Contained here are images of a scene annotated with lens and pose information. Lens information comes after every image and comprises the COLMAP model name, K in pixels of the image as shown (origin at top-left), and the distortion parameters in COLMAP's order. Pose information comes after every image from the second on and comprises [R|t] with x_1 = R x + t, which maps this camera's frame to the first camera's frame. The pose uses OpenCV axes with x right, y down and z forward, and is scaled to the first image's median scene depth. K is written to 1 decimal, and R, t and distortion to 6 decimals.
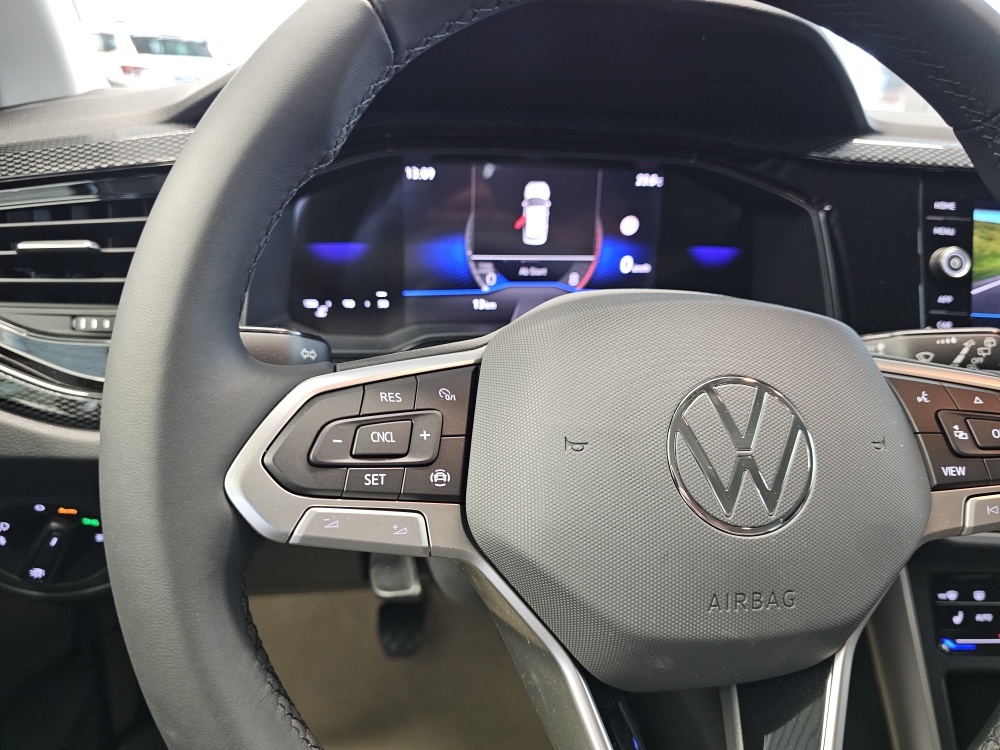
lens RADIAL K [[701.3, 0, 489.3], [0, 701.3, 376.2], [0, 0, 1]] dist [0.024968, -0.054672]
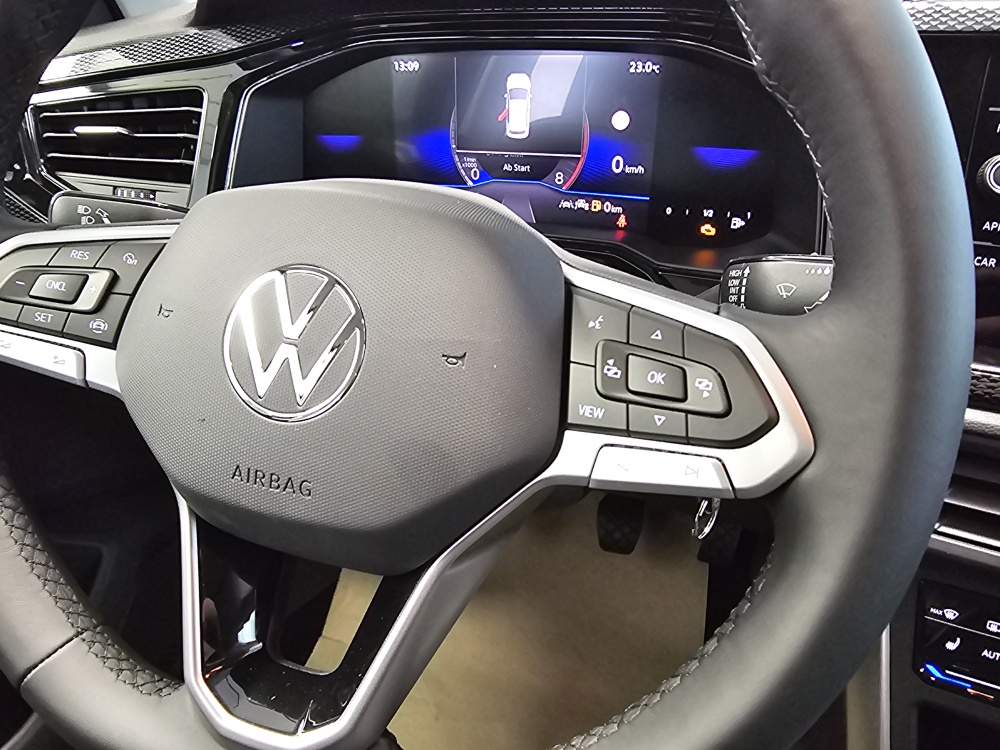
lens RADIAL K [[688.8, 0, 491.4], [0, 688.8, 369.4], [0, 0, 1]] dist [-0.003392, 0.001533]
pose [[0.887592, 0.161628, -0.431343, 0.517701], [-0.106366, 0.983028, 0.149475, -0.014718], [0.448182, -0.086793, 0.889719, 0.121560]]
